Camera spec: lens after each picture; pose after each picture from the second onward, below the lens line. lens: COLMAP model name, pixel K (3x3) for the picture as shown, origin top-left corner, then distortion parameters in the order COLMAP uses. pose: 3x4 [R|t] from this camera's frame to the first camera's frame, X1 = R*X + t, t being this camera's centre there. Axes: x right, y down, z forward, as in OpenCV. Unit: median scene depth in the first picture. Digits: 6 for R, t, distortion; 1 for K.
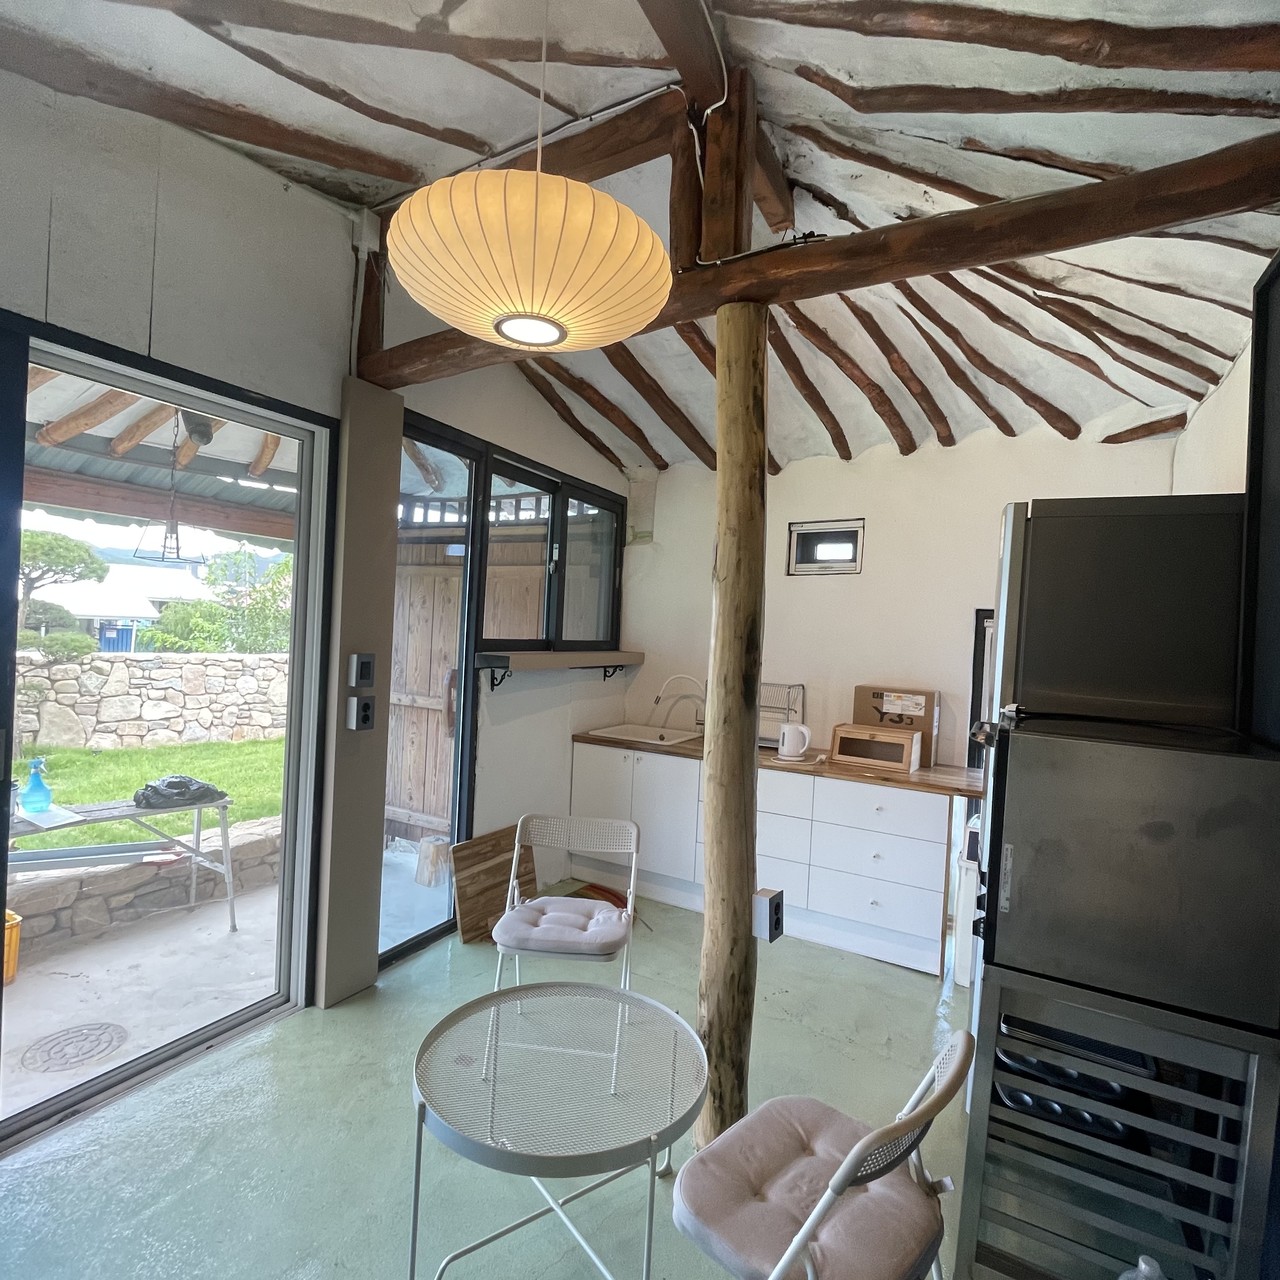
lens RADIAL K [[703.7, 0, 613.1], [0, 703.7, 639.7], [0, 0, 1]] dist [0.003185, 0.001505]
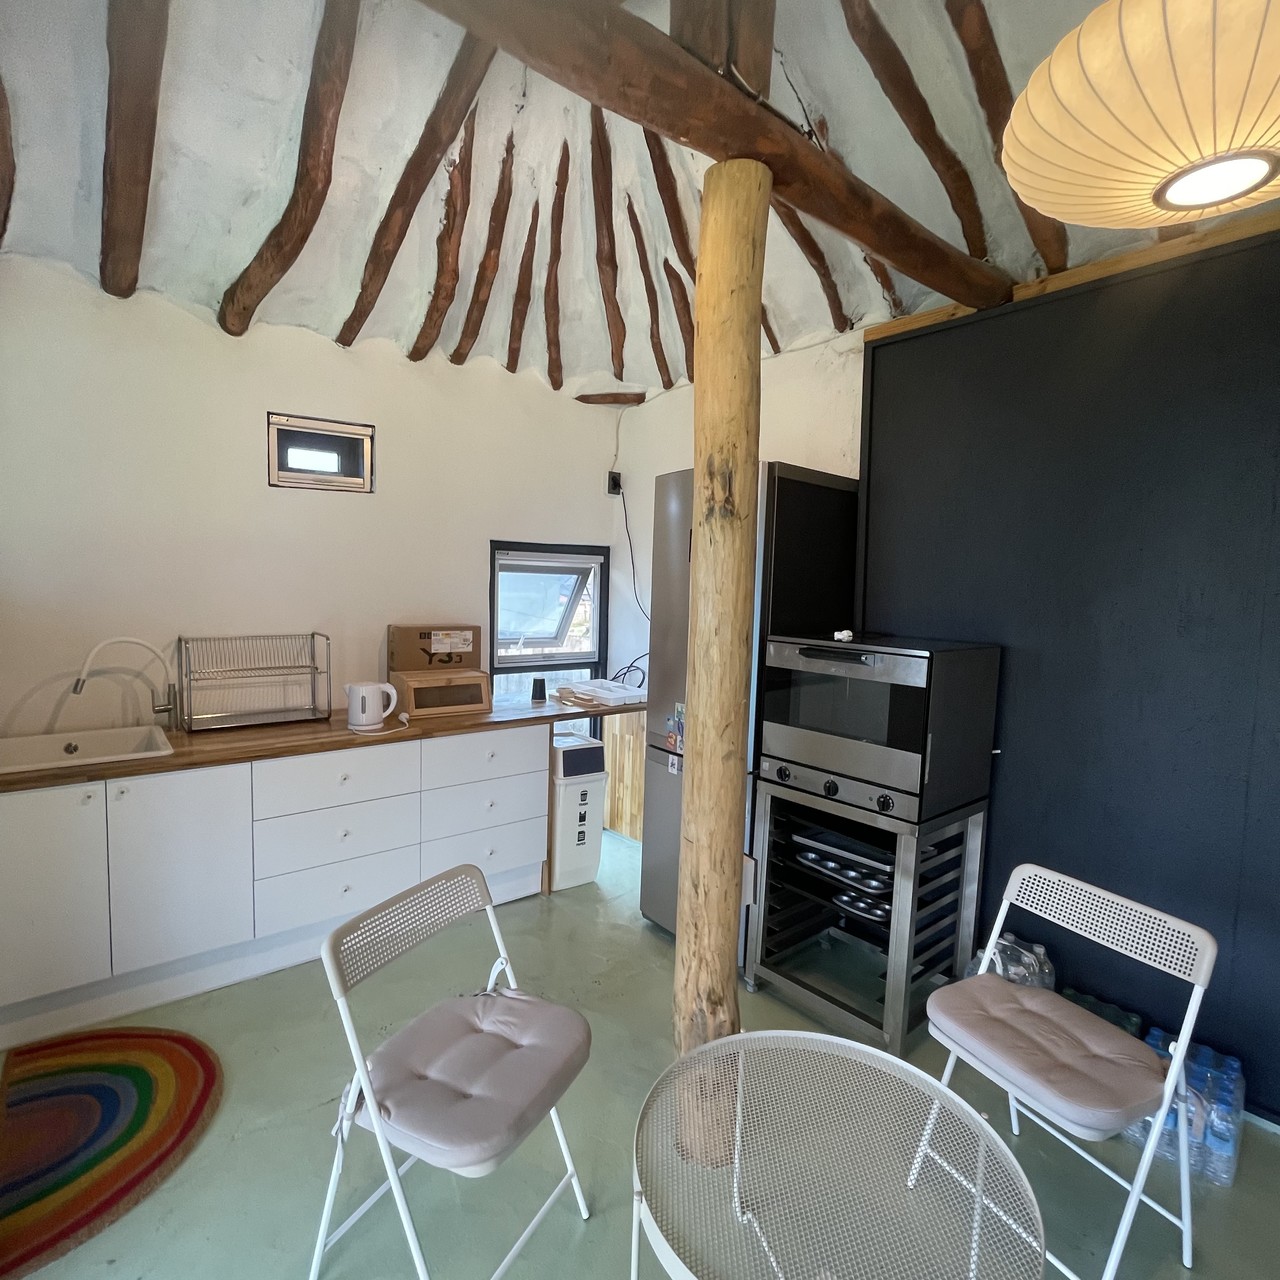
lens RADIAL K [[703.7, 0, 613.1], [0, 703.7, 639.7], [0, 0, 1]] dist [0.003185, 0.001505]
pose [[0.350326, -0.117857, 0.929183, -0.383231], [0.002492, 0.992165, 0.124906, -0.027425], [-0.936625, -0.041442, 0.347875, 0.479945]]
